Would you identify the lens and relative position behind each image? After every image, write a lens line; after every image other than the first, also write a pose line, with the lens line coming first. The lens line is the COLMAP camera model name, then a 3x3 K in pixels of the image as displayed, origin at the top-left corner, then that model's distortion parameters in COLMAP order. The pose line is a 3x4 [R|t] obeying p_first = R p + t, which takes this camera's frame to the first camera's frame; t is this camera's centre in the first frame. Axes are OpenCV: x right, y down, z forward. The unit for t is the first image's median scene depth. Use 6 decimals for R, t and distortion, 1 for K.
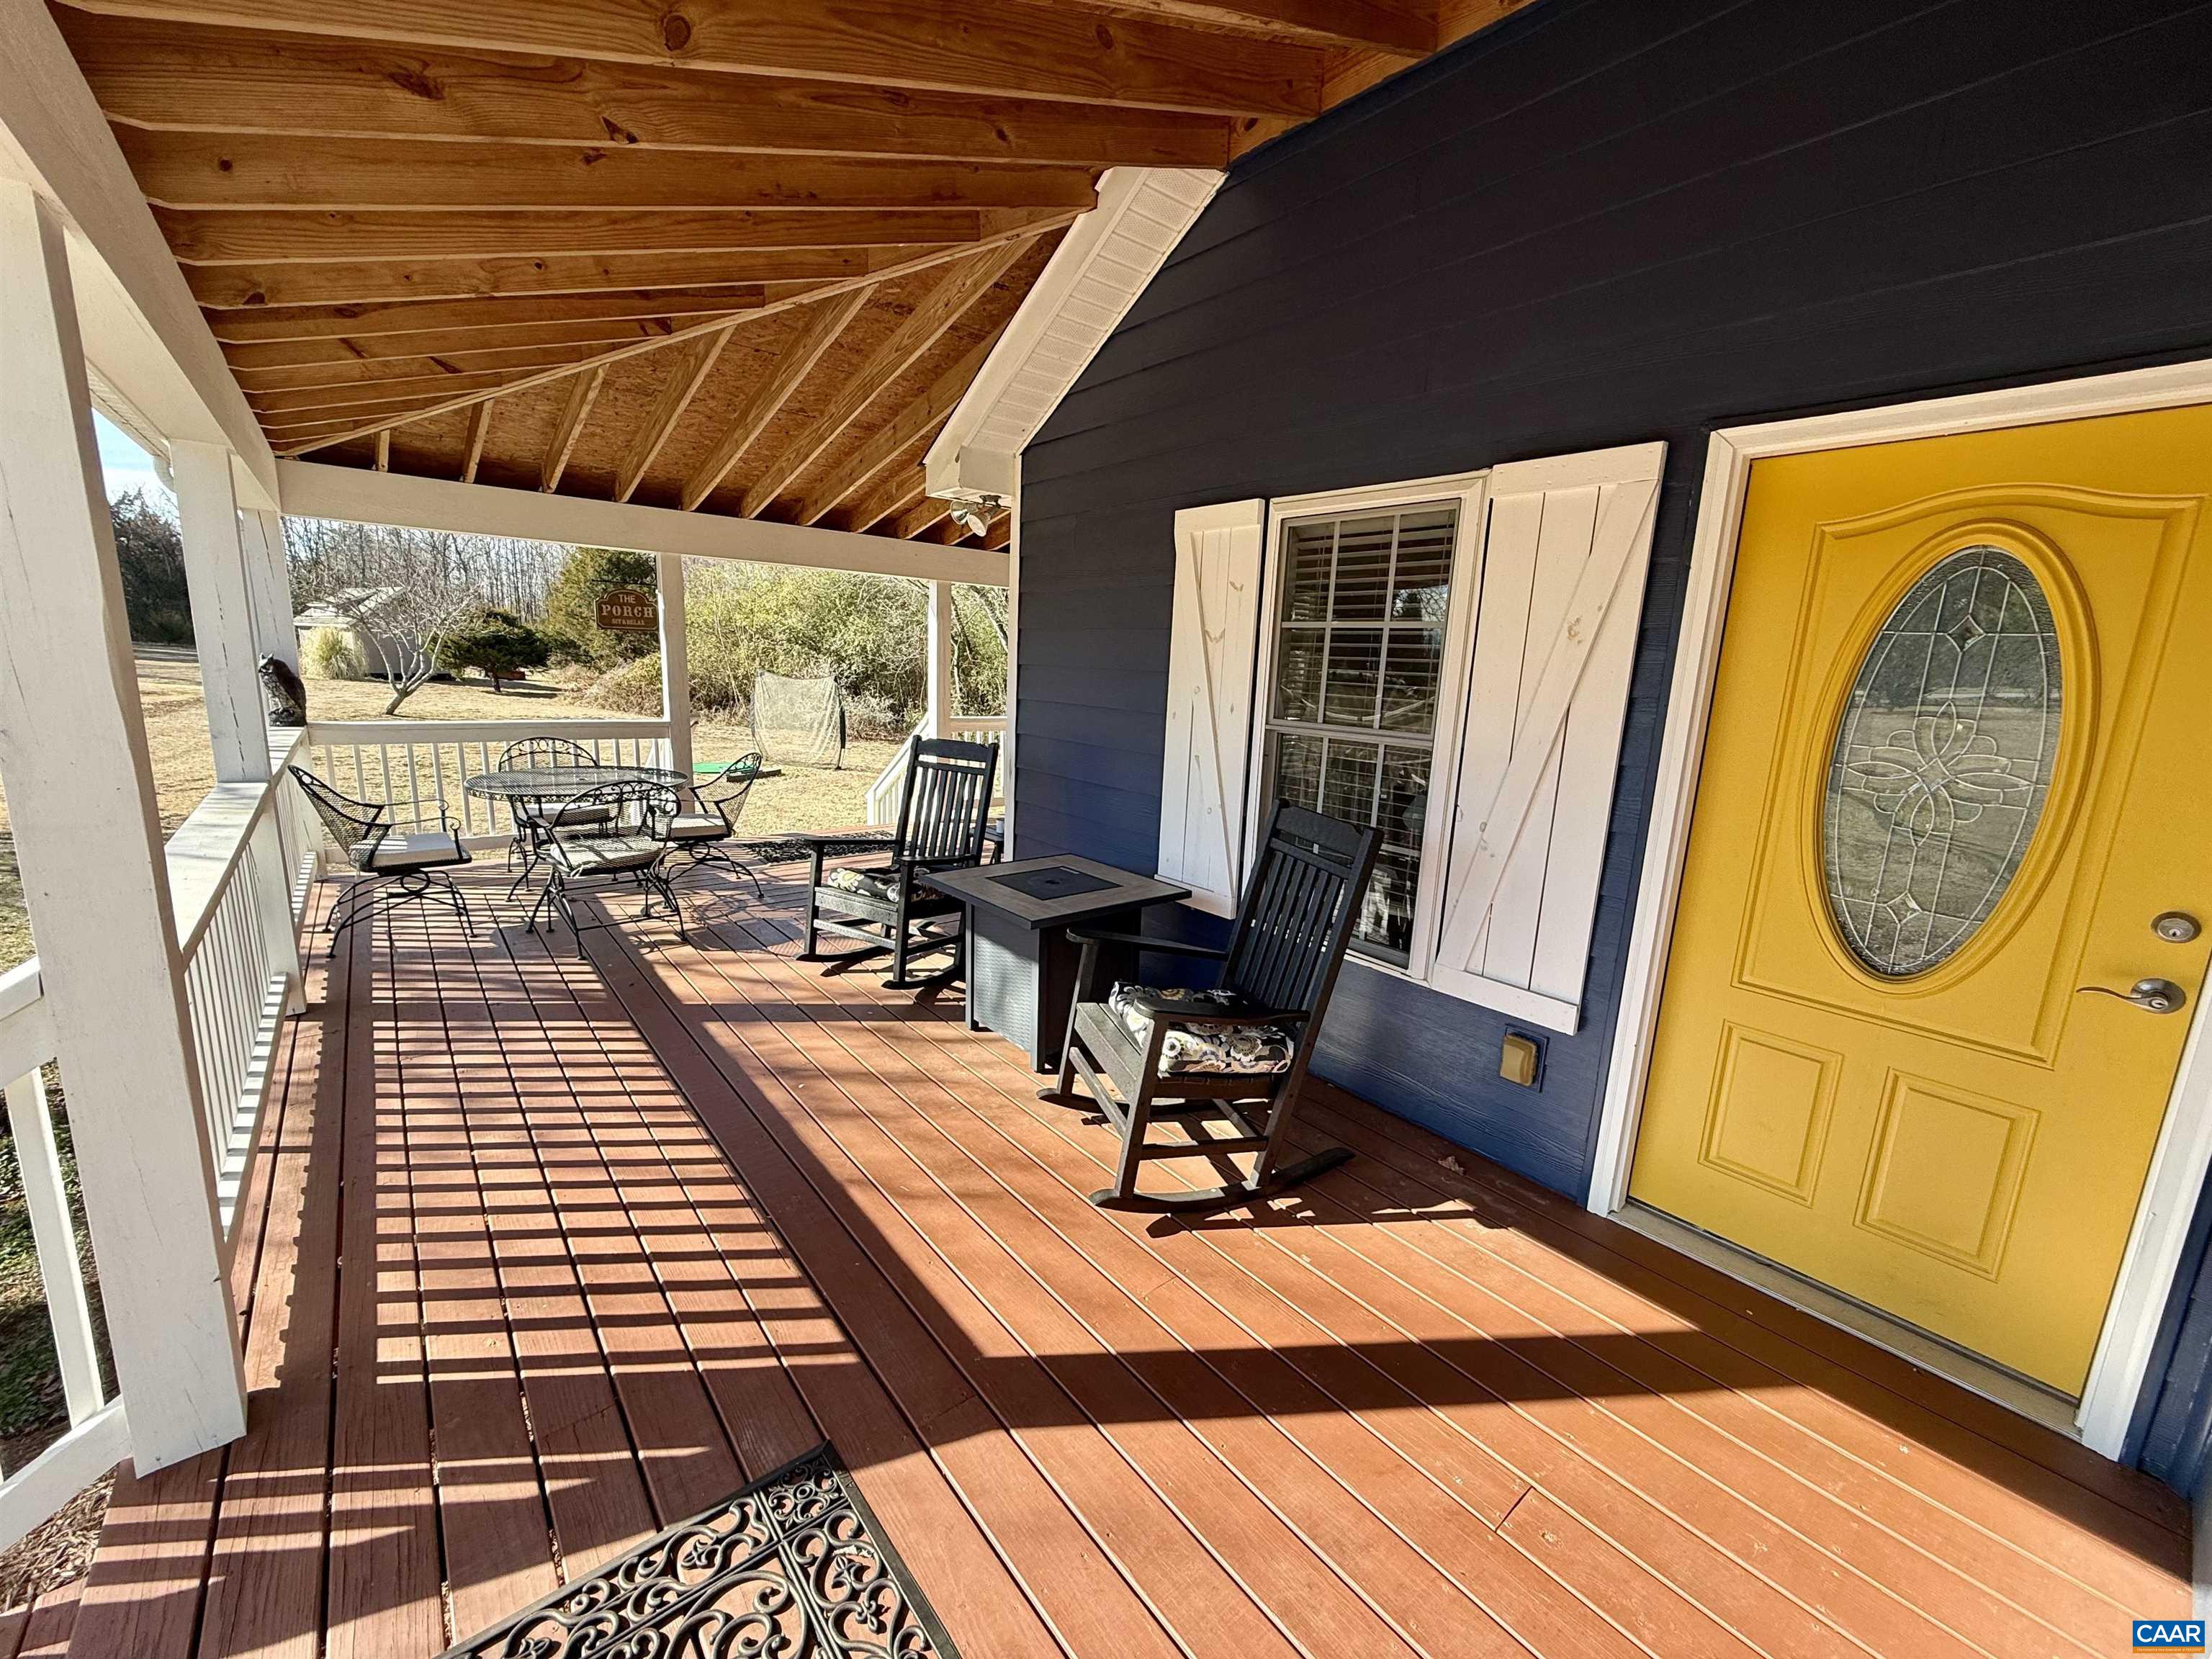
lens RADIAL K [[879.4, 0, 1104.3], [0, 879.4, 823.2], [0, 0, 1]] dist [-0.001020, 0.001208]
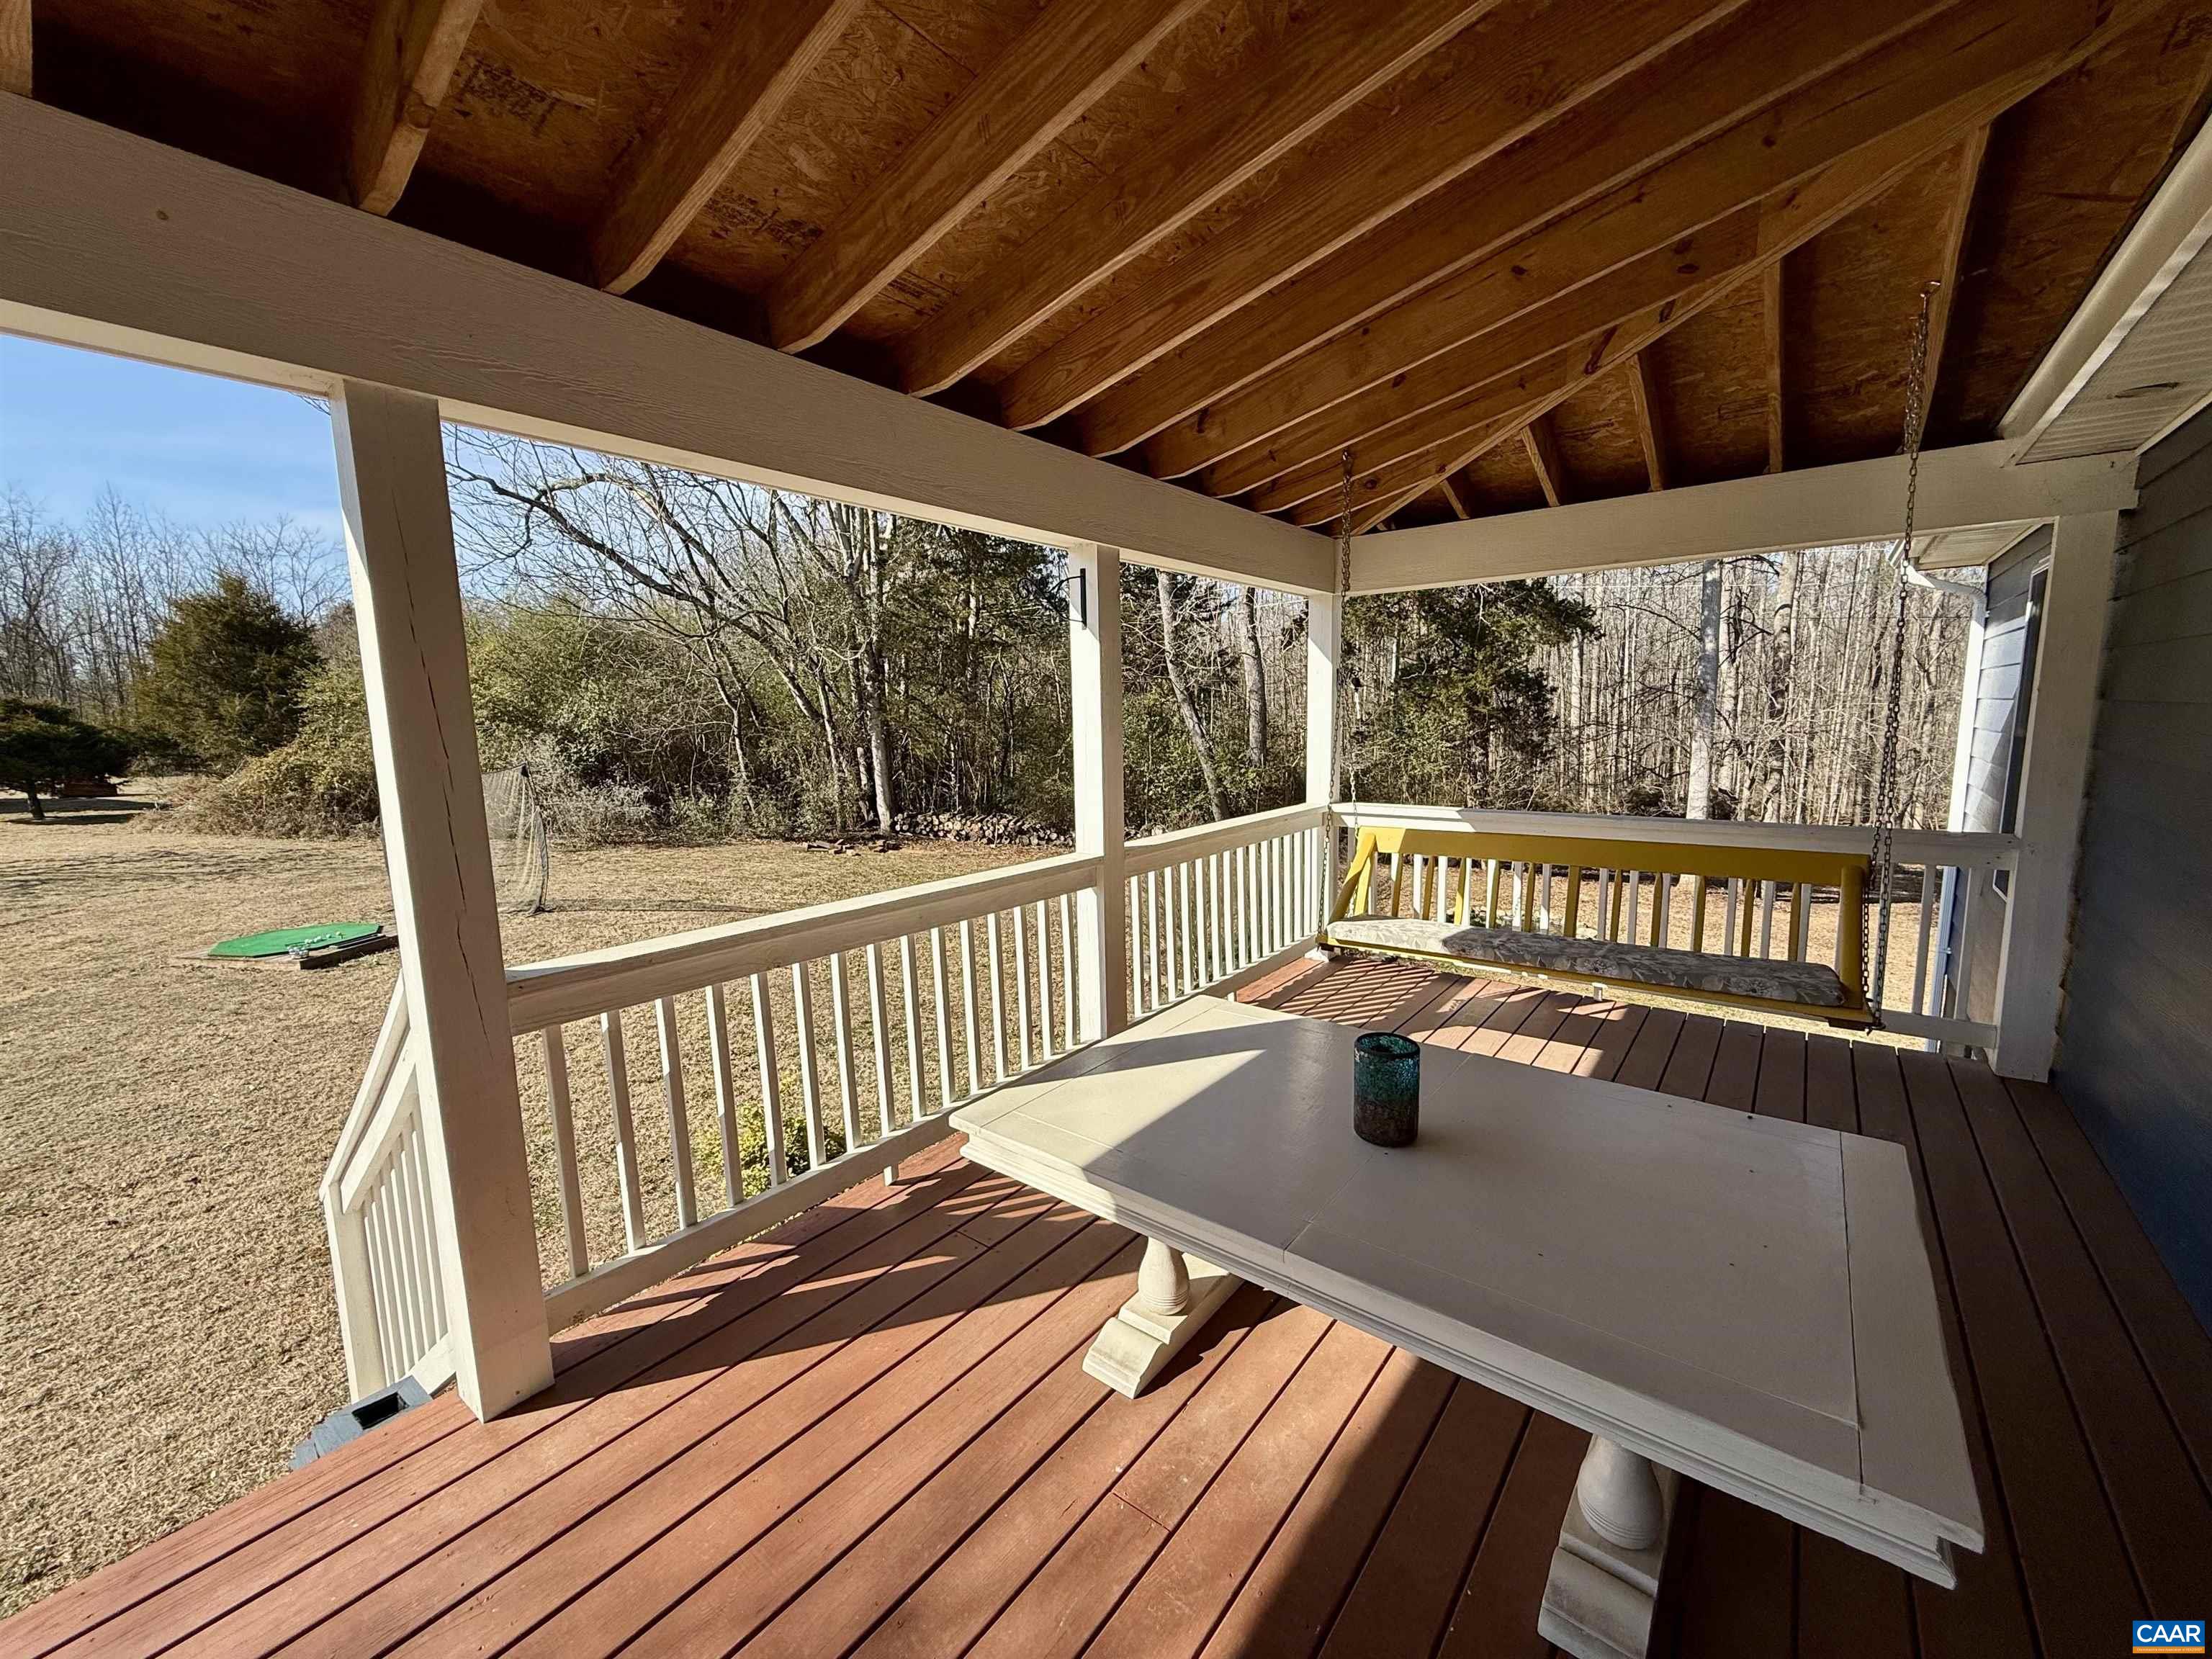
lens RADIAL K [[879.4, 0, 1103.0], [0, 879.4, 826.3], [0, 0, 1]] dist [-0.001020, 0.001208]
pose [[0.975983, -0.089789, 0.198481, -0.022064], [0.100174, 0.994045, -0.042895, -0.046486], [-0.193448, 0.061747, 0.979166, 0.251275]]
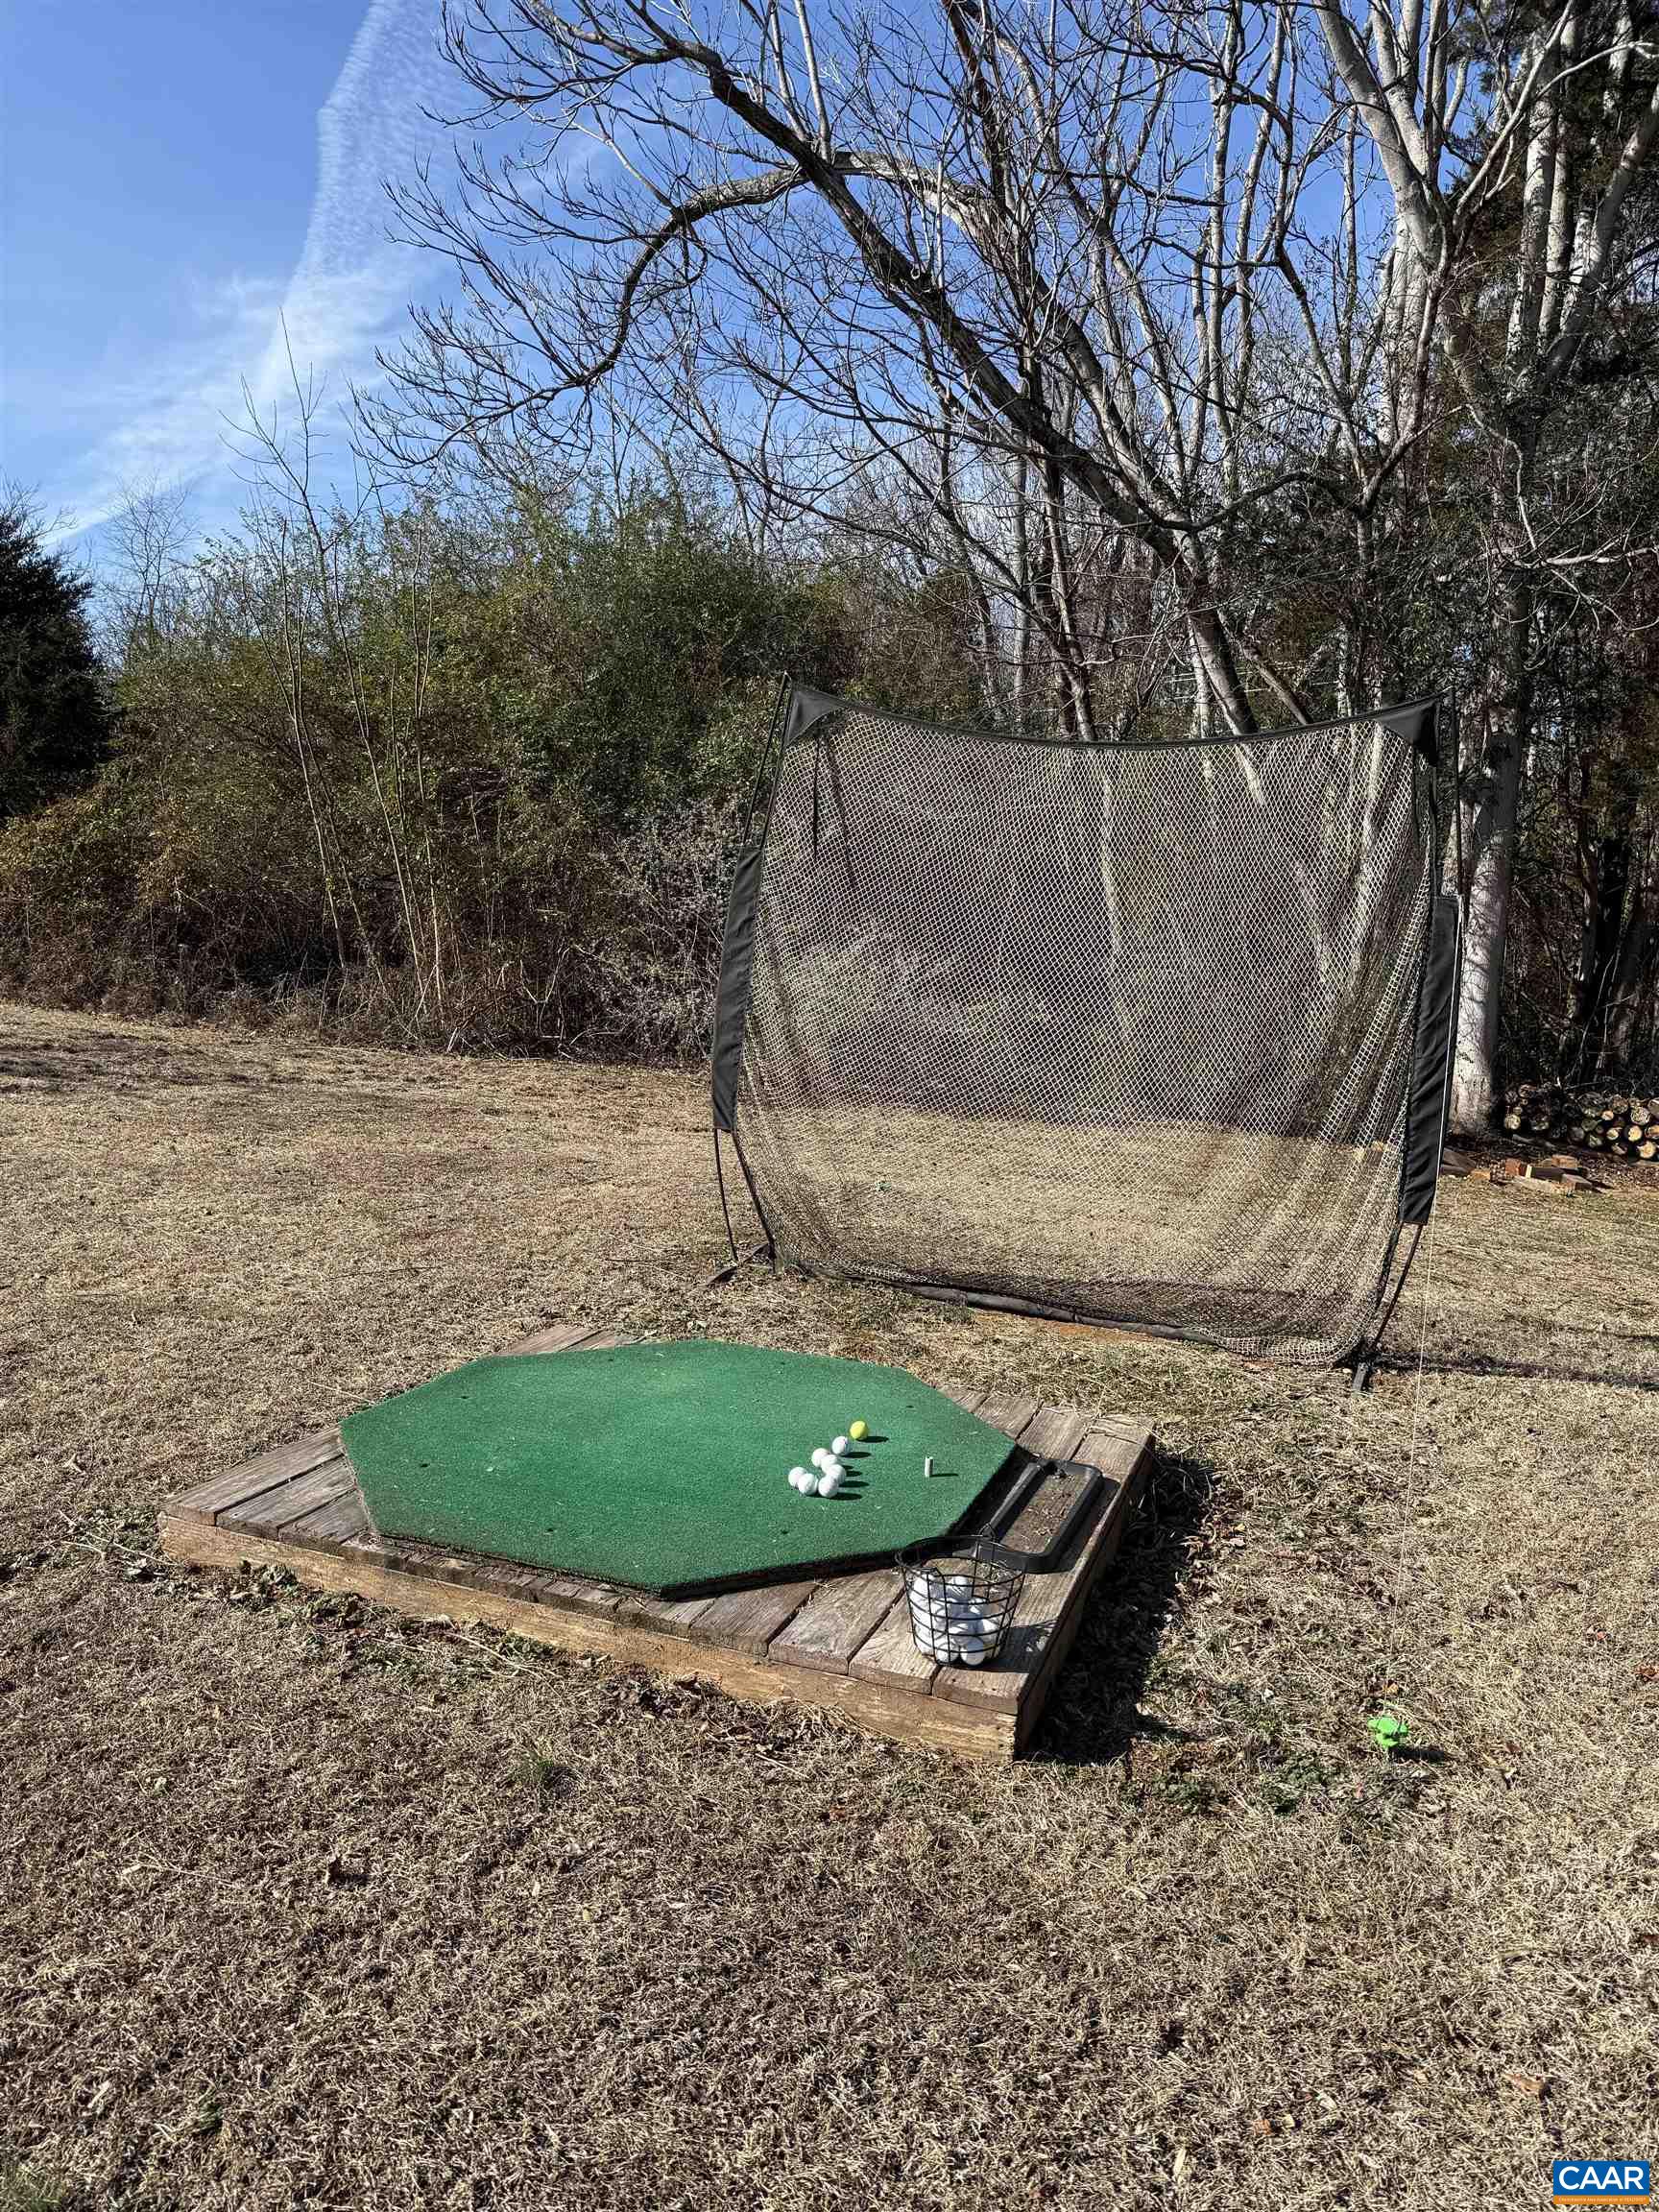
lens RADIAL K [[1557.0, 0, 825.3], [0, 1557.0, 1108.1], [0, 0, 1]] dist [0.001575, -0.001264]
pose [[0.999979, 0.006301, -0.001324, -0.335450], [-0.006374, 0.997848, -0.065259, -0.073093], [0.000909, 0.065266, 0.997867, 0.633173]]
